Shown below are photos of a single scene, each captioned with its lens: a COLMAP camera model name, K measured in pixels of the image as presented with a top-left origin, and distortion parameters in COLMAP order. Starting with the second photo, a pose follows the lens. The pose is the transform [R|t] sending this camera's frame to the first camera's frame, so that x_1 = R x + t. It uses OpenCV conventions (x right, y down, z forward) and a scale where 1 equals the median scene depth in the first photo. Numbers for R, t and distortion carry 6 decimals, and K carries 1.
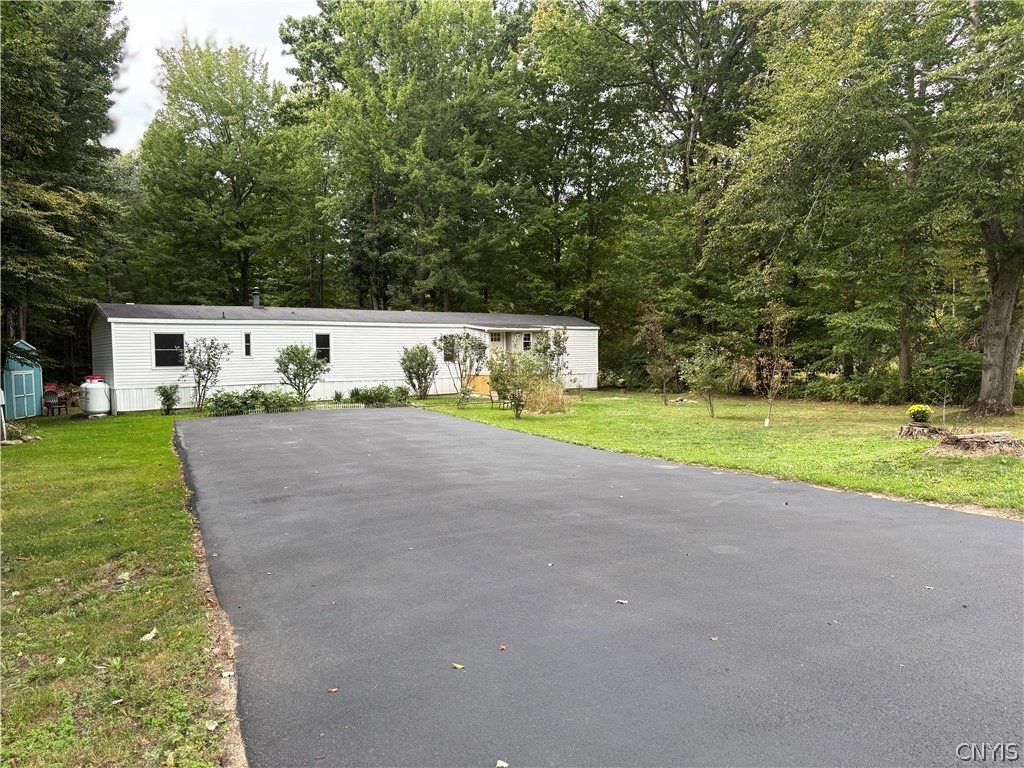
lens RADIAL K [[779.4, 0, 512.0], [0, 779.4, 384.0], [0, 0, 1]] dist [0.029119, -0.004063]
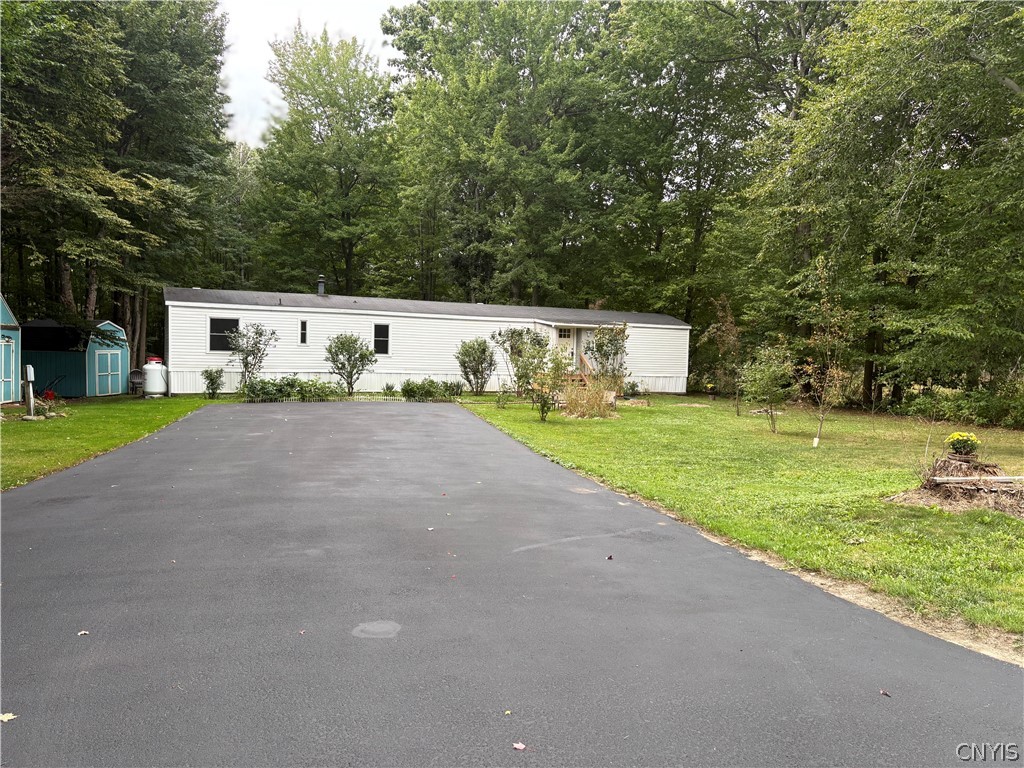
lens RADIAL K [[779.4, 0, 512.0], [0, 779.4, 384.0], [0, 0, 1]] dist [0.029119, -0.004063]
pose [[0.981365, 0.045374, -0.186718, 0.104033], [-0.044866, 0.998969, 0.006947, -0.003179], [0.186841, 0.001560, 0.982389, 0.069253]]
